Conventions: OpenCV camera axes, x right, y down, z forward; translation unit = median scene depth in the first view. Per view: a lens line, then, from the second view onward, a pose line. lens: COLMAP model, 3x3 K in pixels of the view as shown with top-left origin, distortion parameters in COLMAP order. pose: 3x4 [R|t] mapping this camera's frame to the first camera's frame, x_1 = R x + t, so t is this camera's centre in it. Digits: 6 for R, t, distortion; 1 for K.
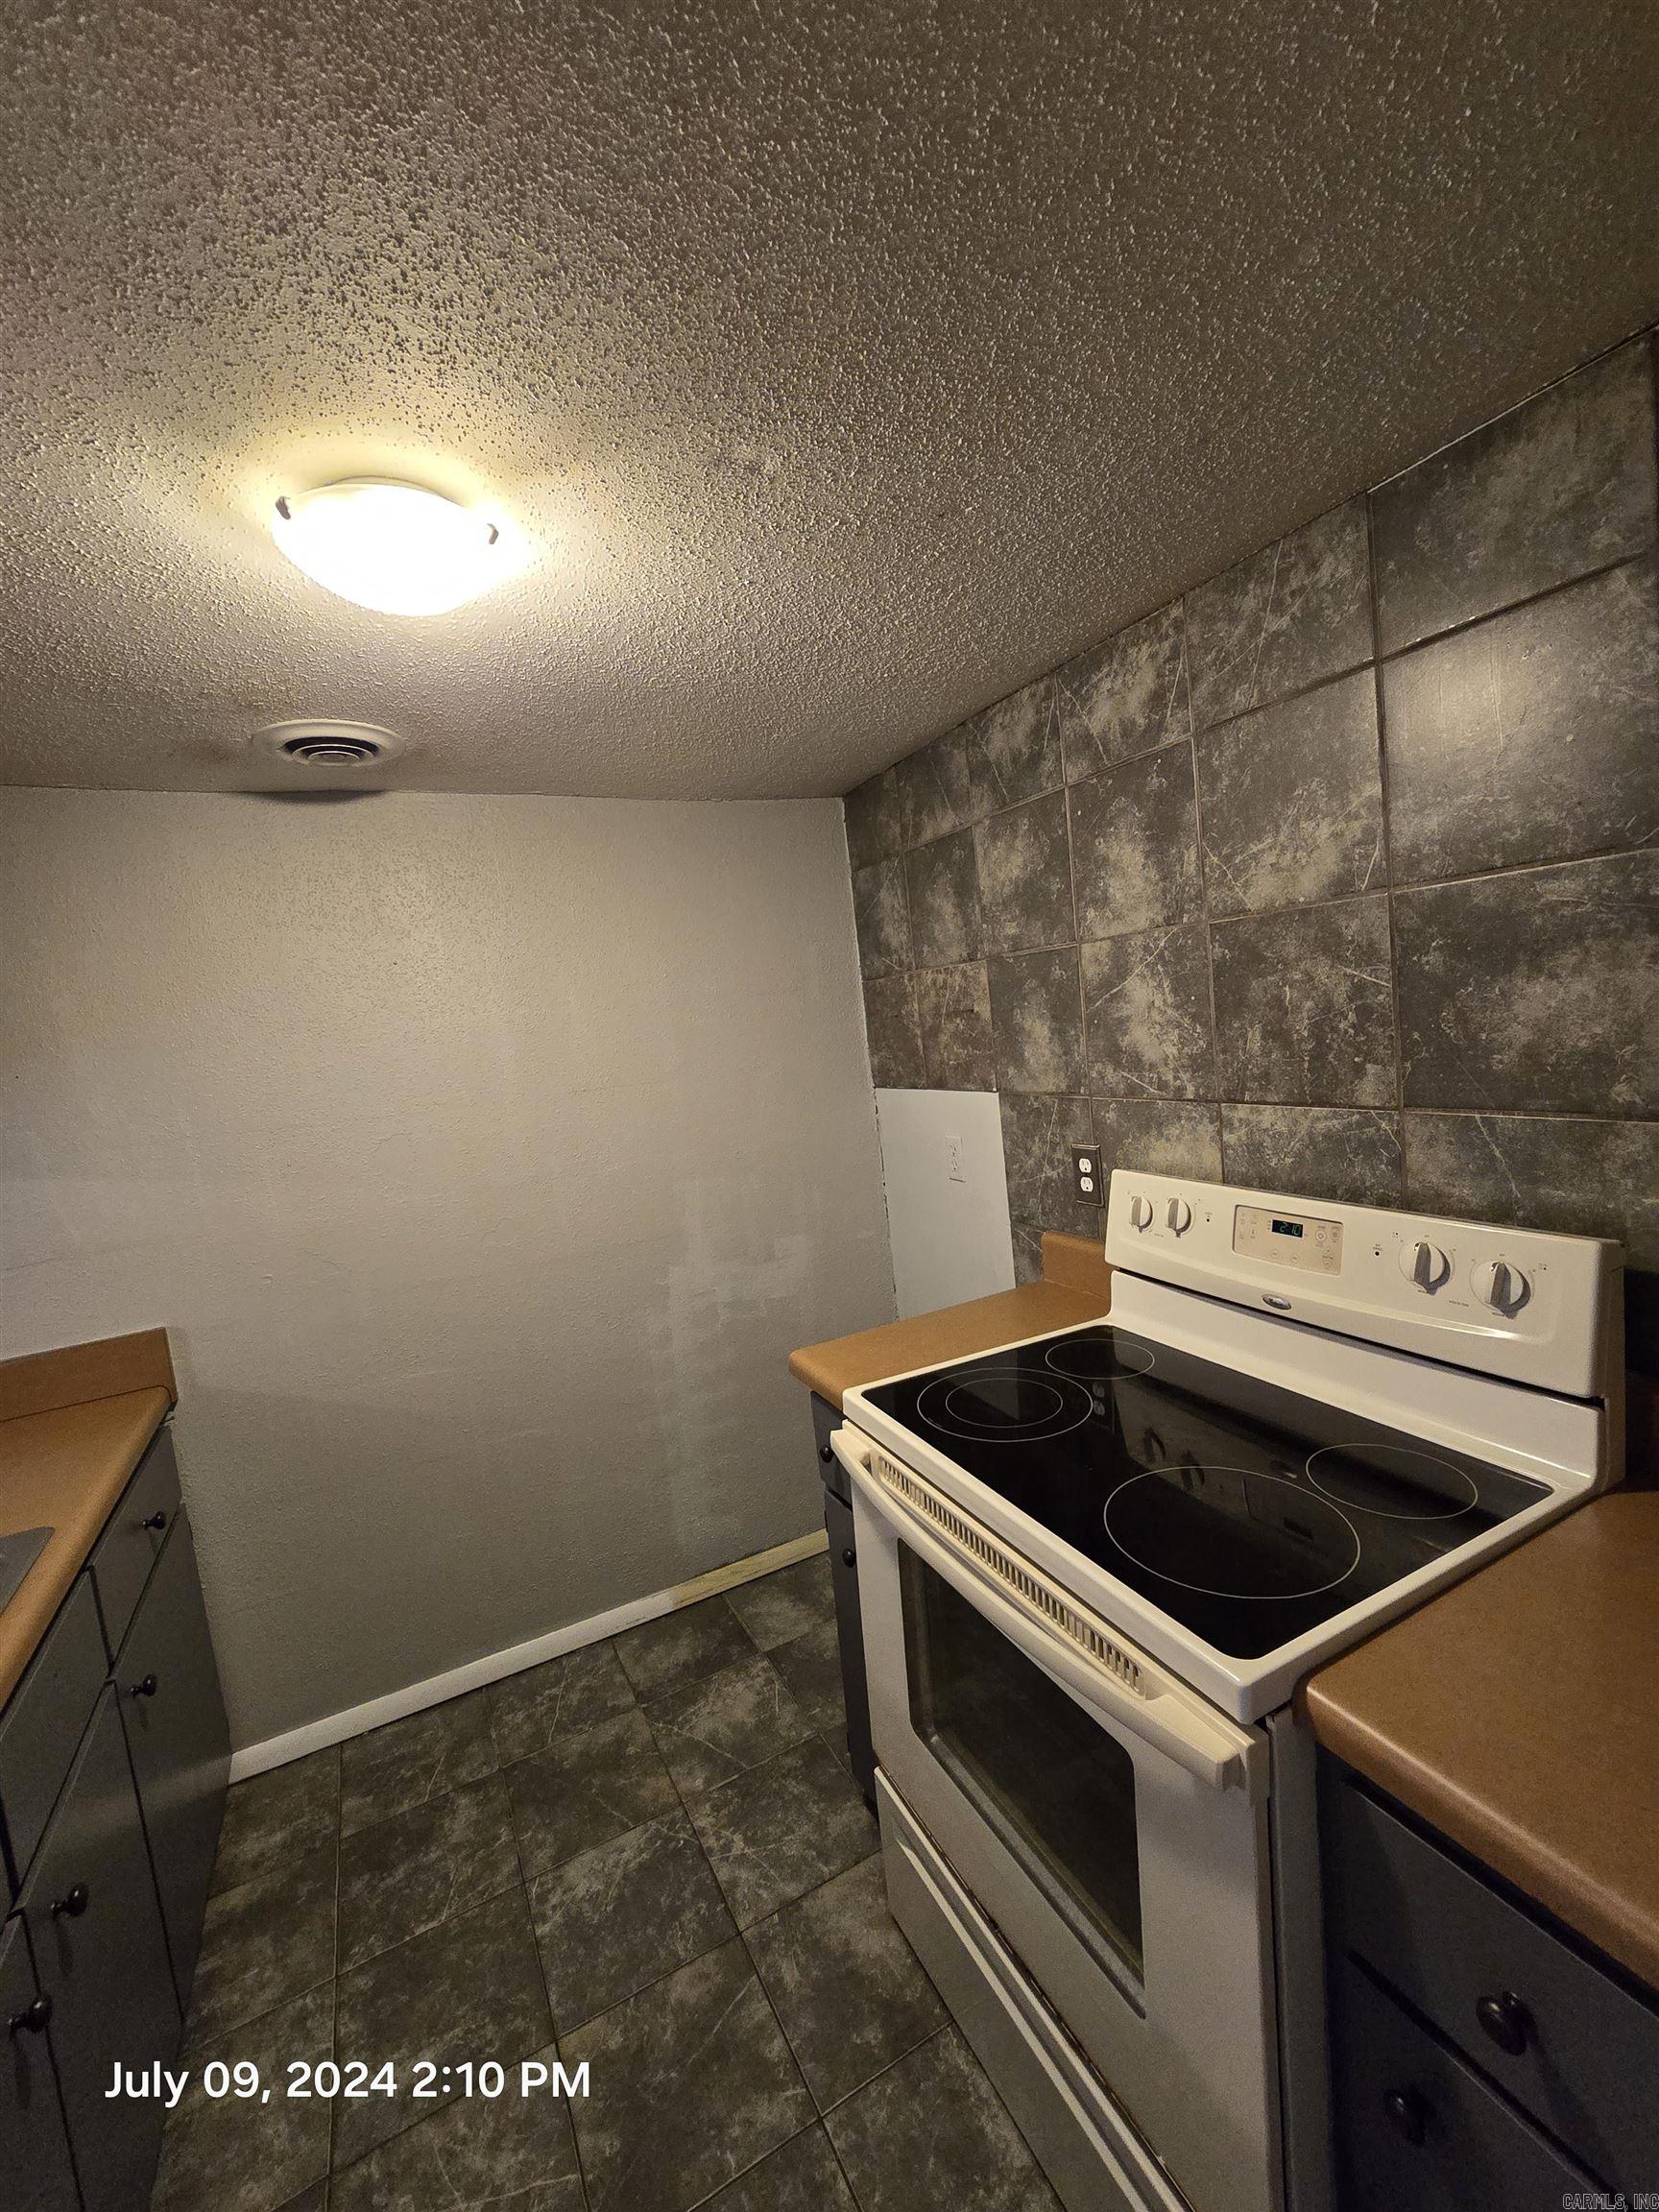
lens RADIAL K [[903.1, 0, 828.5], [0, 903.1, 1105.7], [0, 0, 1]] dist [-0.007518, 0.002931]
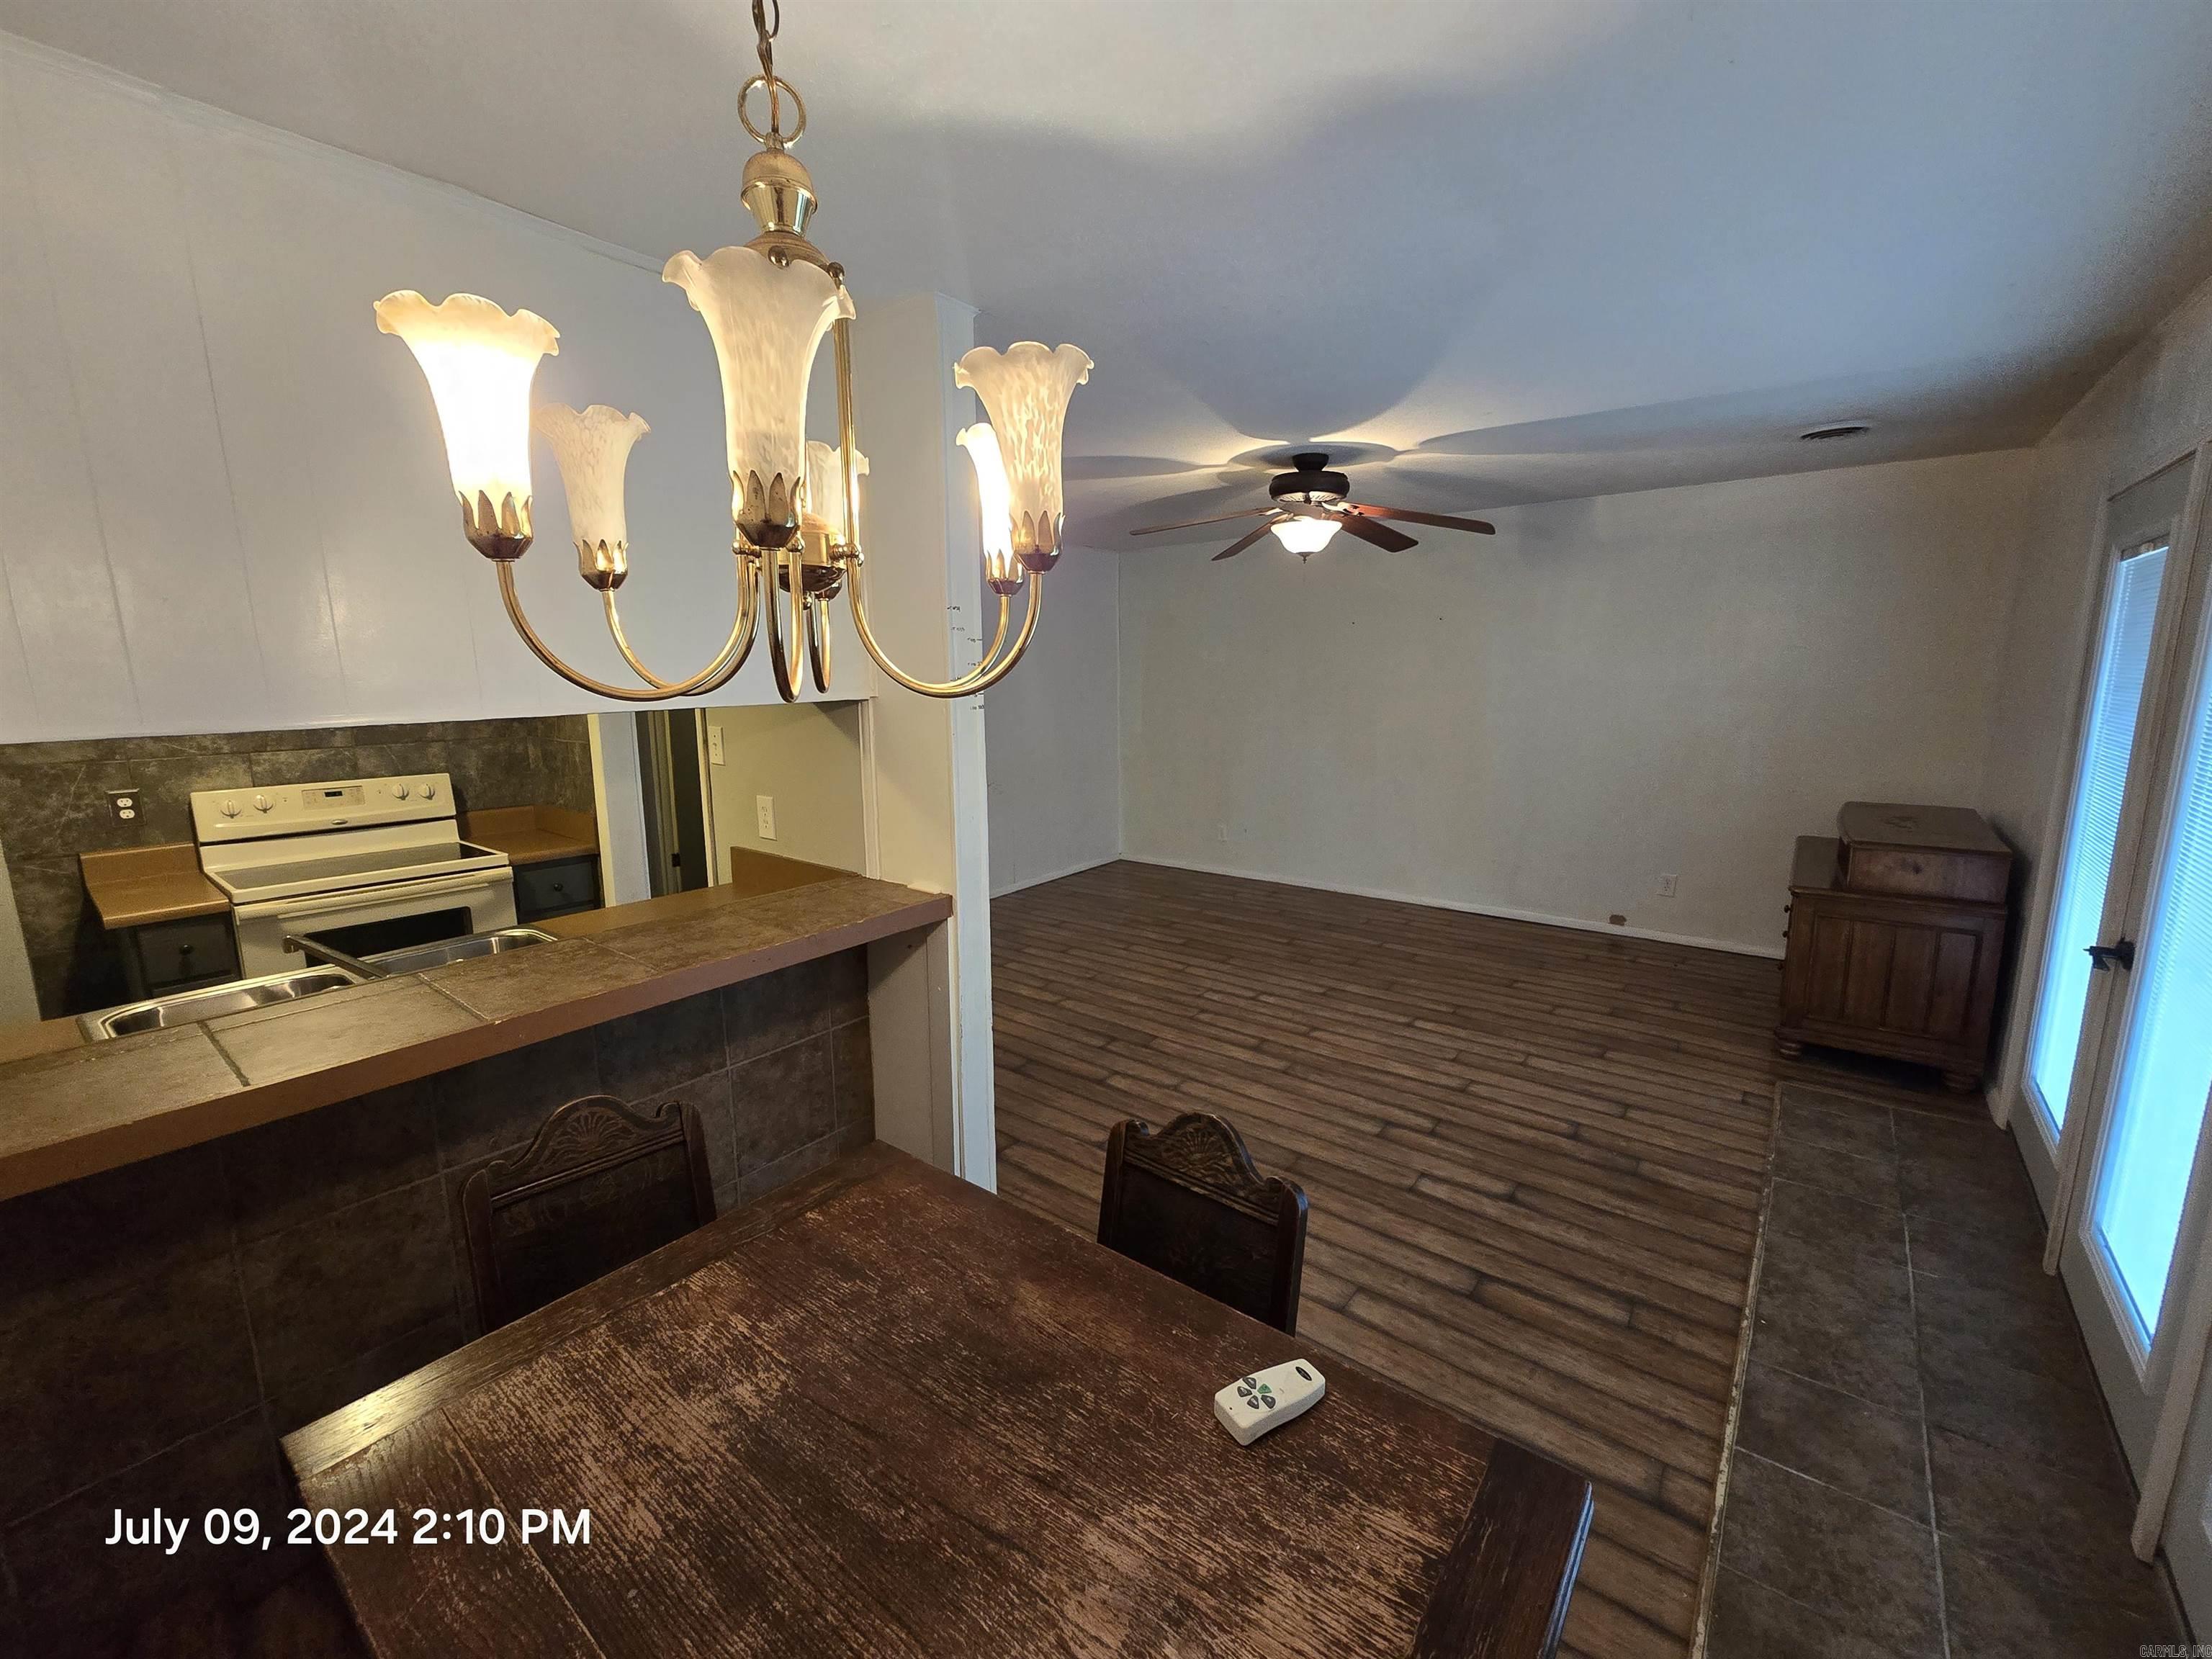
lens RADIAL K [[903.1, 0, 1100.4], [0, 903.1, 831.0], [0, 0, 1]] dist [-0.007518, 0.002931]
pose [[-0.412830, -0.057662, 0.908981, -2.122596], [0.136594, 0.982788, 0.124381, 0.170341], [-0.900507, 0.175509, -0.397848, 0.054030]]
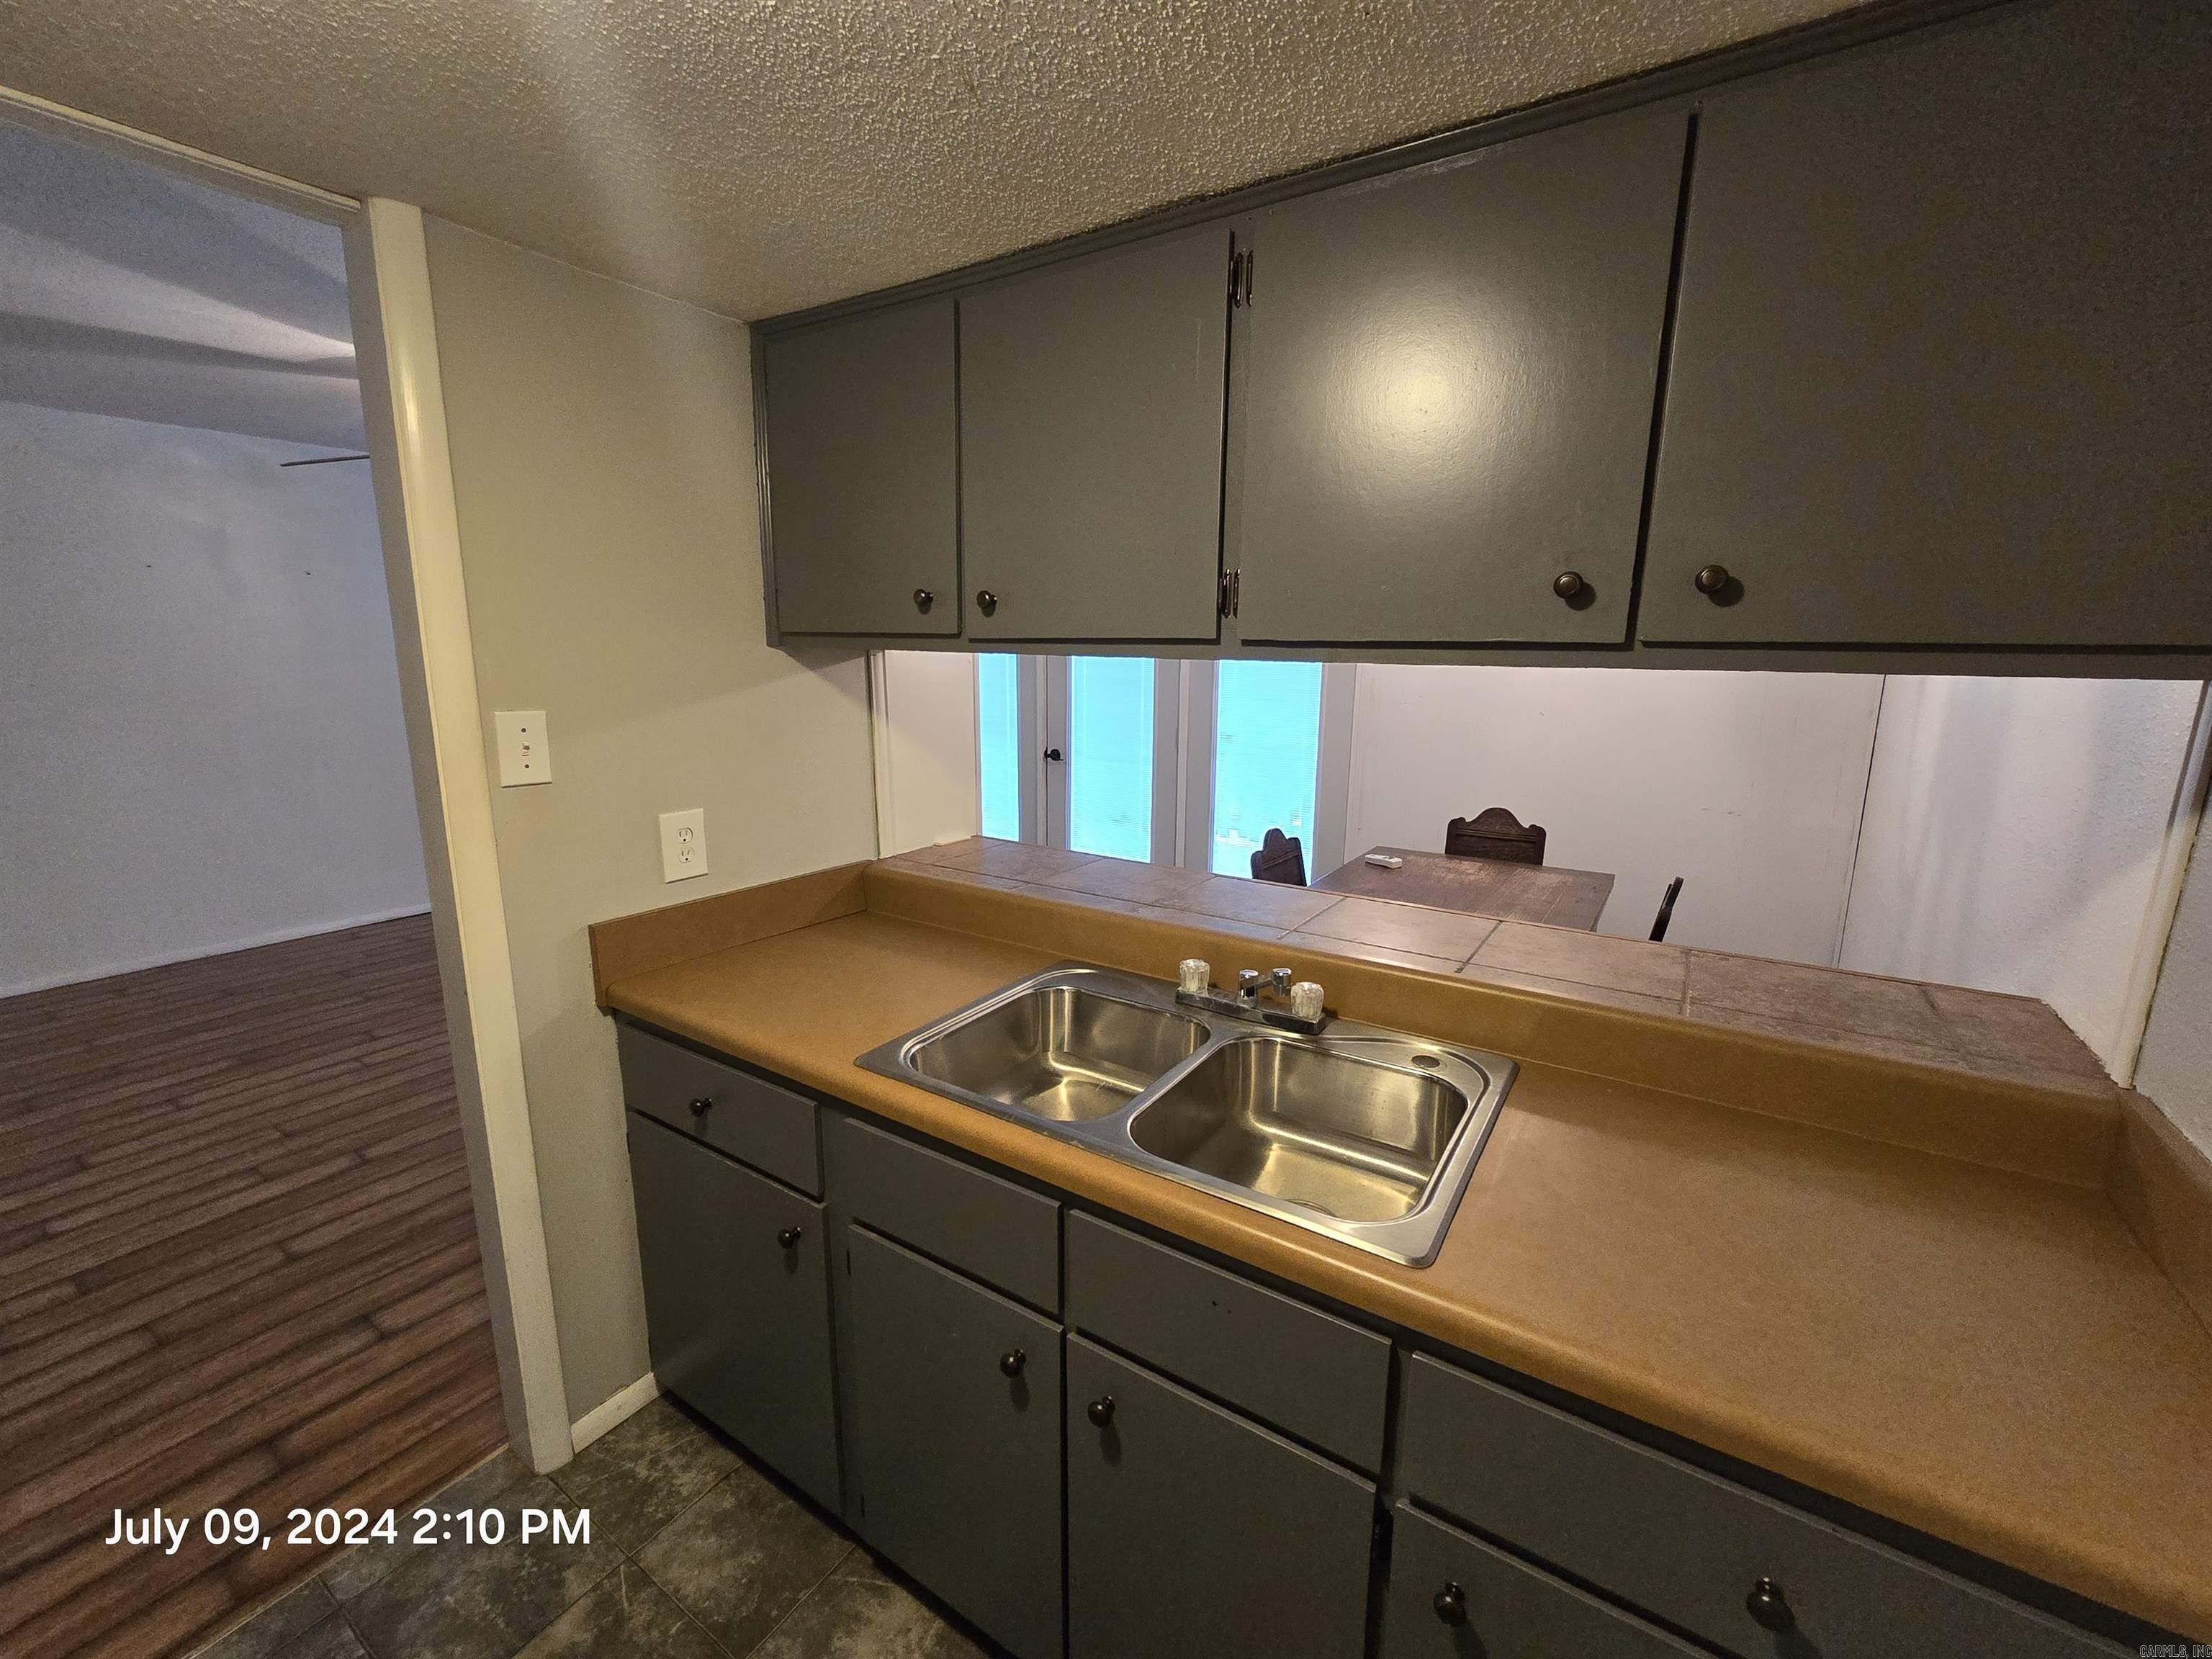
lens RADIAL K [[903.1, 0, 1107.1], [0, 903.1, 825.3], [0, 0, 1]] dist [-0.007518, 0.002931]
pose [[-0.868183, 0.188568, -0.459021, -0.300384], [0.036930, 0.946977, 0.319173, -0.065867], [0.494868, 0.260149, -0.829113, 1.040517]]
